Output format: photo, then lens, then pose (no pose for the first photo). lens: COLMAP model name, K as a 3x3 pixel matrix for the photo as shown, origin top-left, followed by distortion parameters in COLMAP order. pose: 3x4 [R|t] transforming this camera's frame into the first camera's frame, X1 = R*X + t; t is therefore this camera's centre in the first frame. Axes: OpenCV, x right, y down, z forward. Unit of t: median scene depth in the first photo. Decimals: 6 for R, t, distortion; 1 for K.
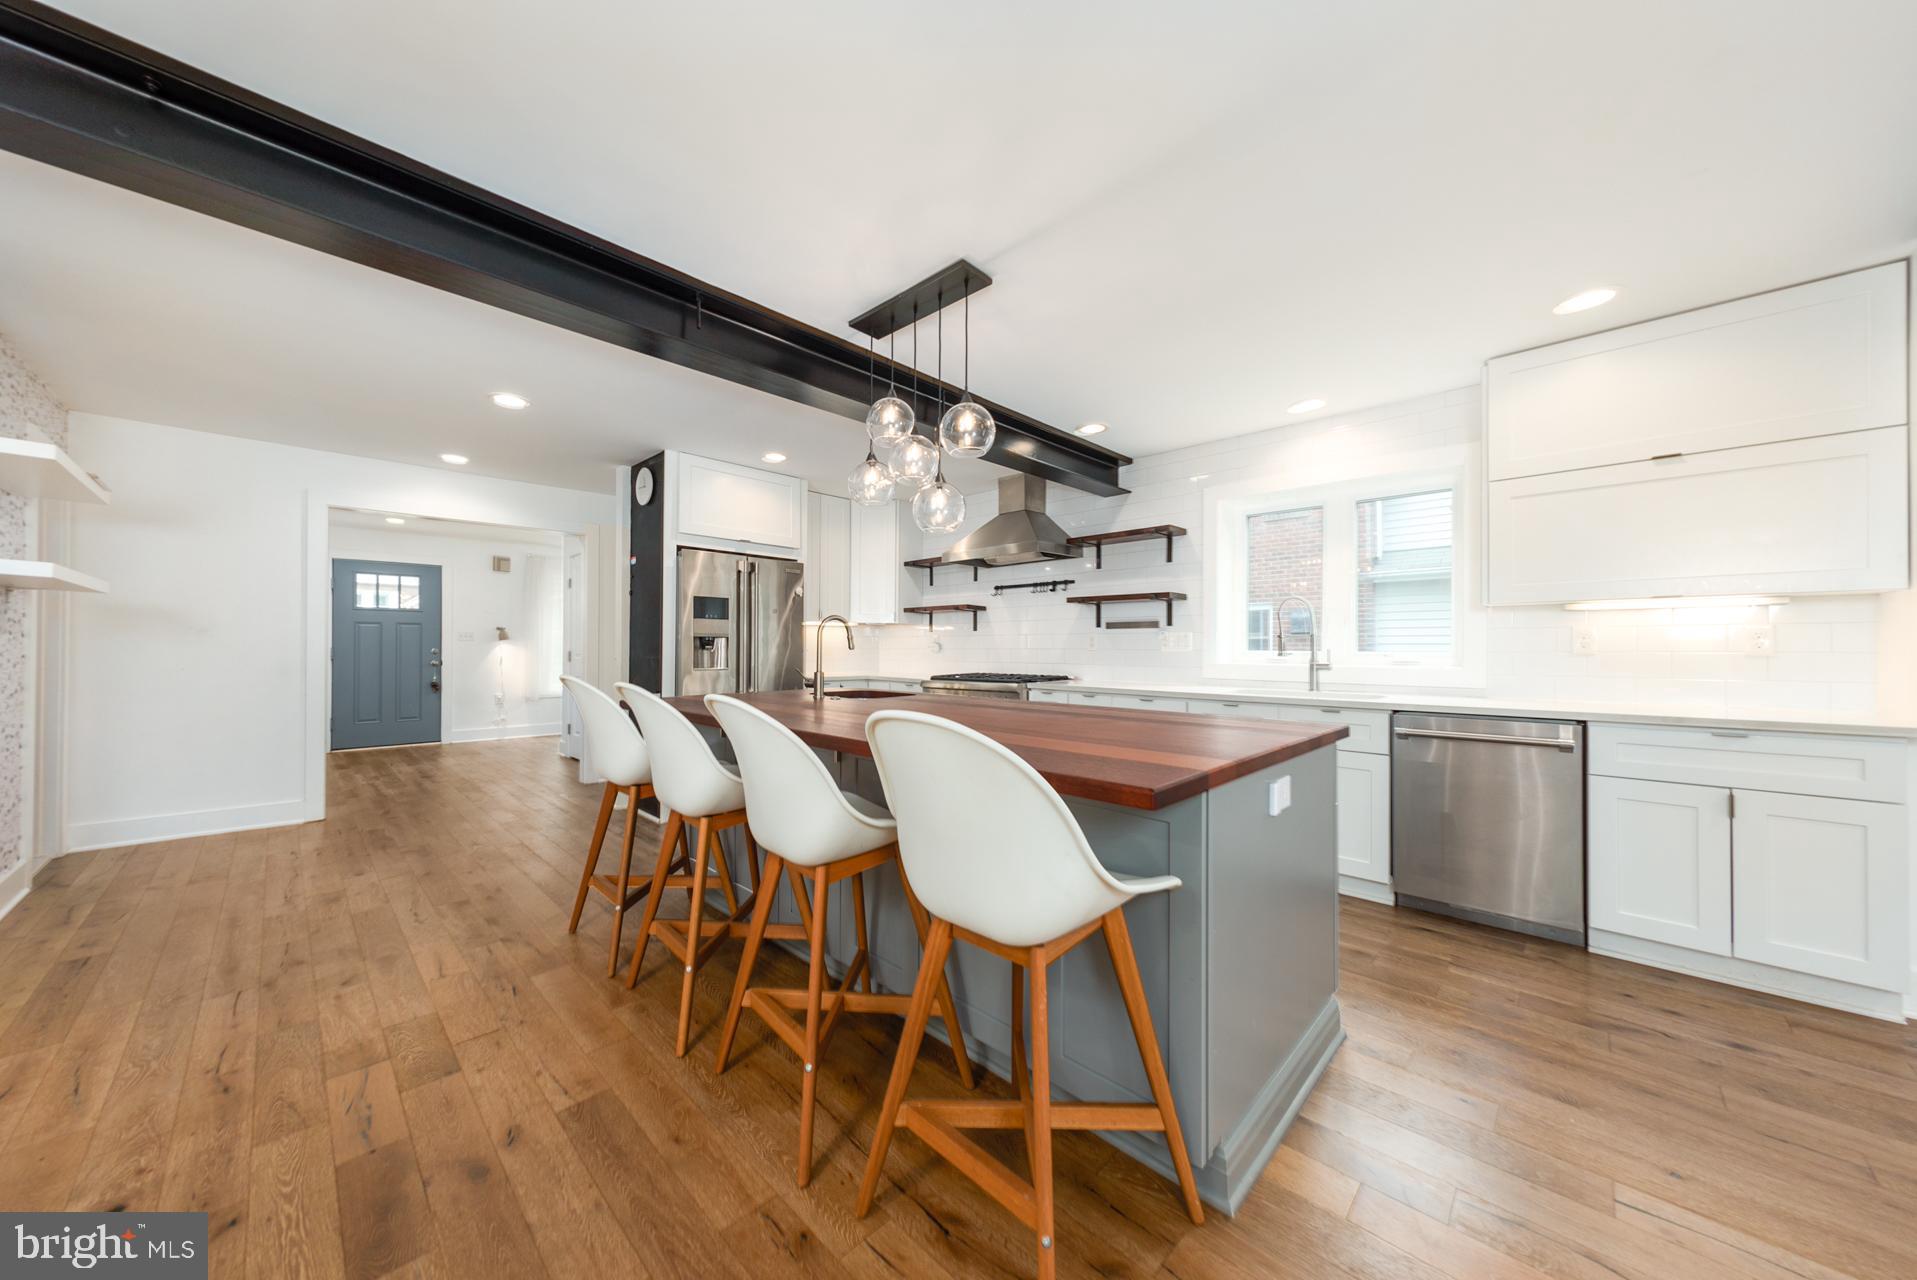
lens RADIAL K [[649.8, 0, 957.1], [0, 649.8, 644.0], [0, 0, 1]] dist [0.000293, 0.000028]
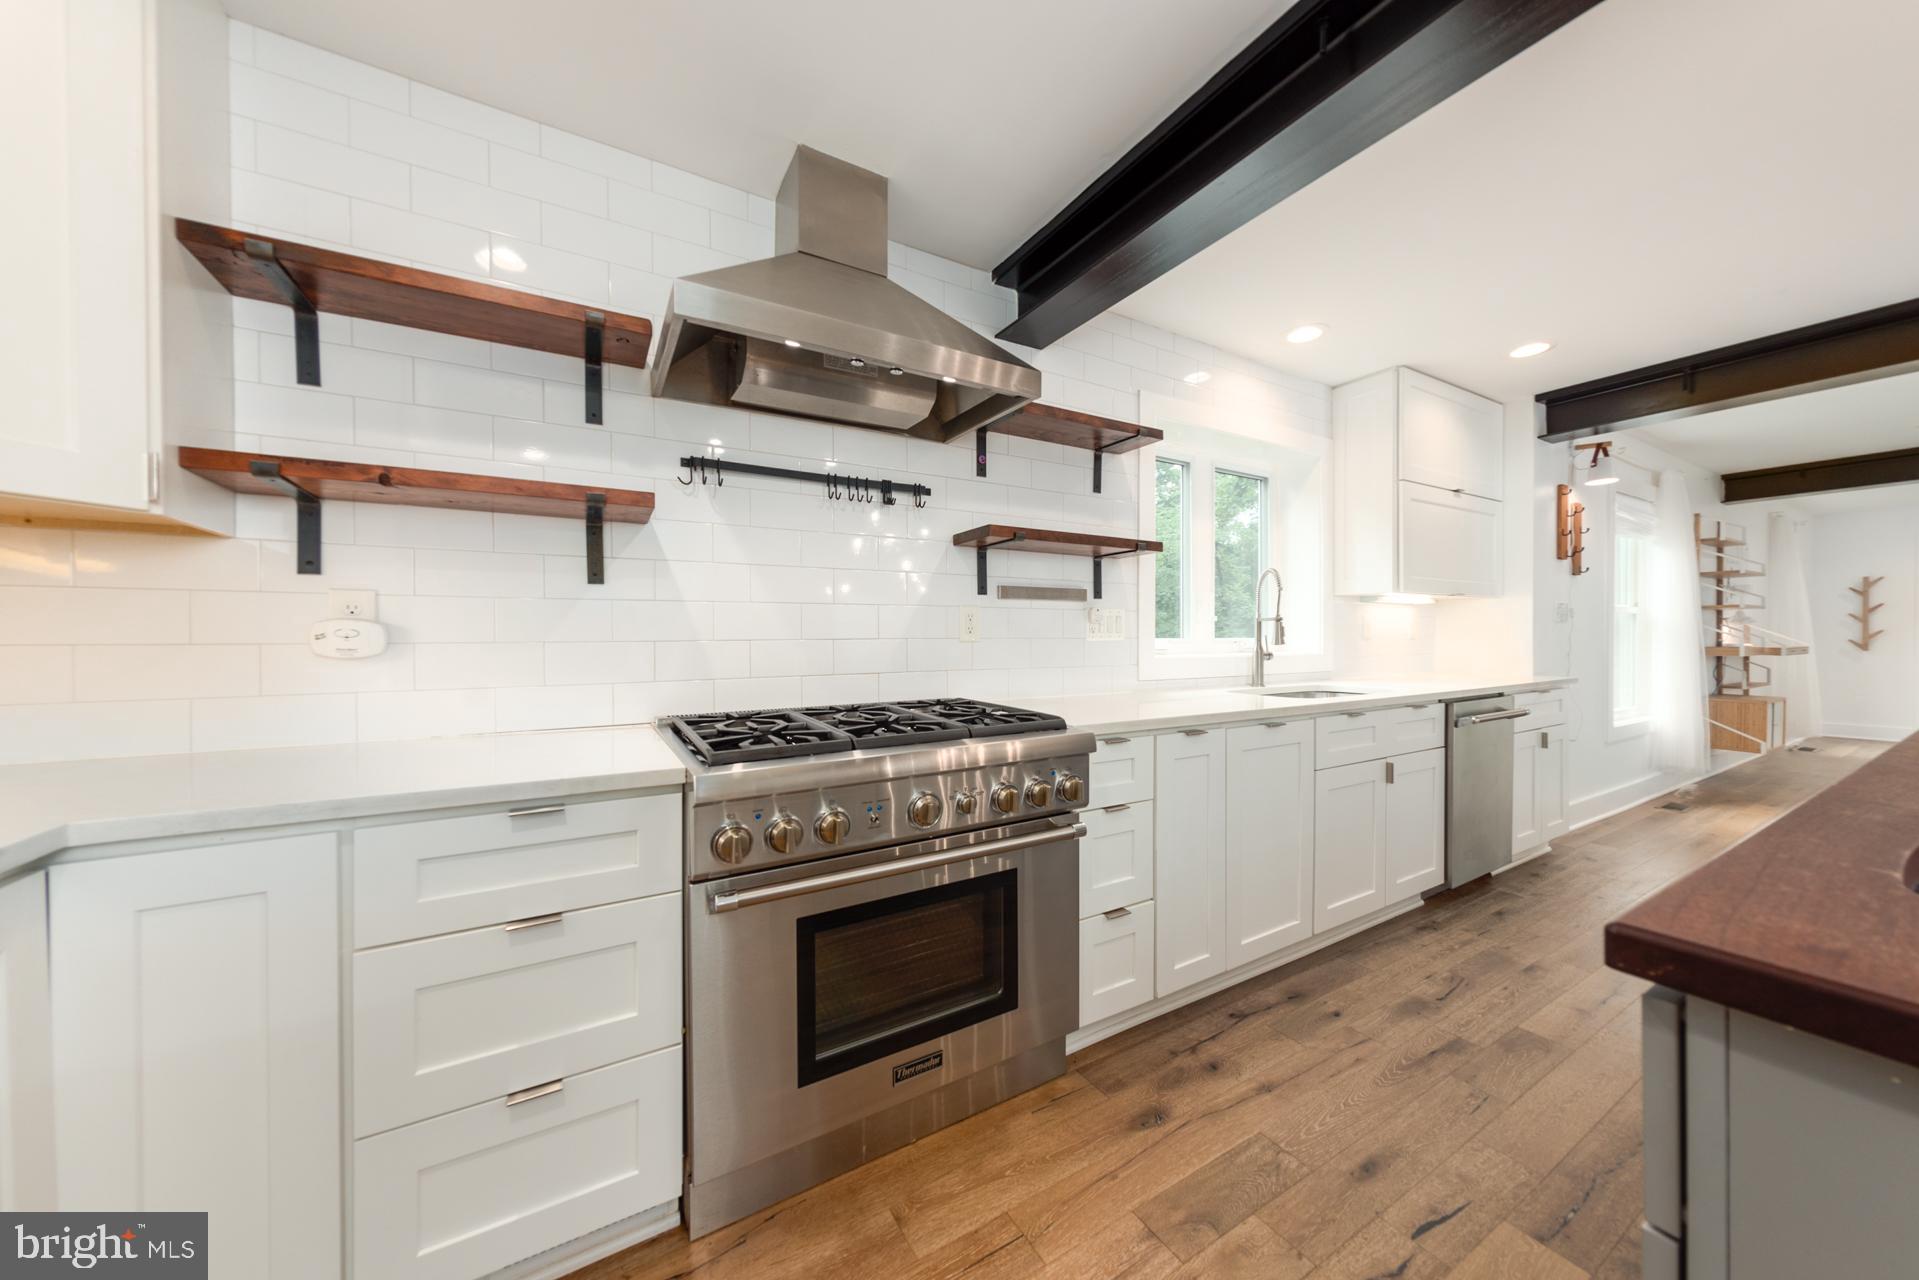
lens RADIAL K [[650.4, 0, 958.1], [0, 650.4, 644.0], [0, 0, 1]] dist [0.000293, 0.000028]
pose [[0.267021, -0.013077, 0.963602, -0.267988], [0.004043, 0.999914, 0.012450, 0.005699], [-0.963682, 0.000572, 0.267051, 0.891790]]
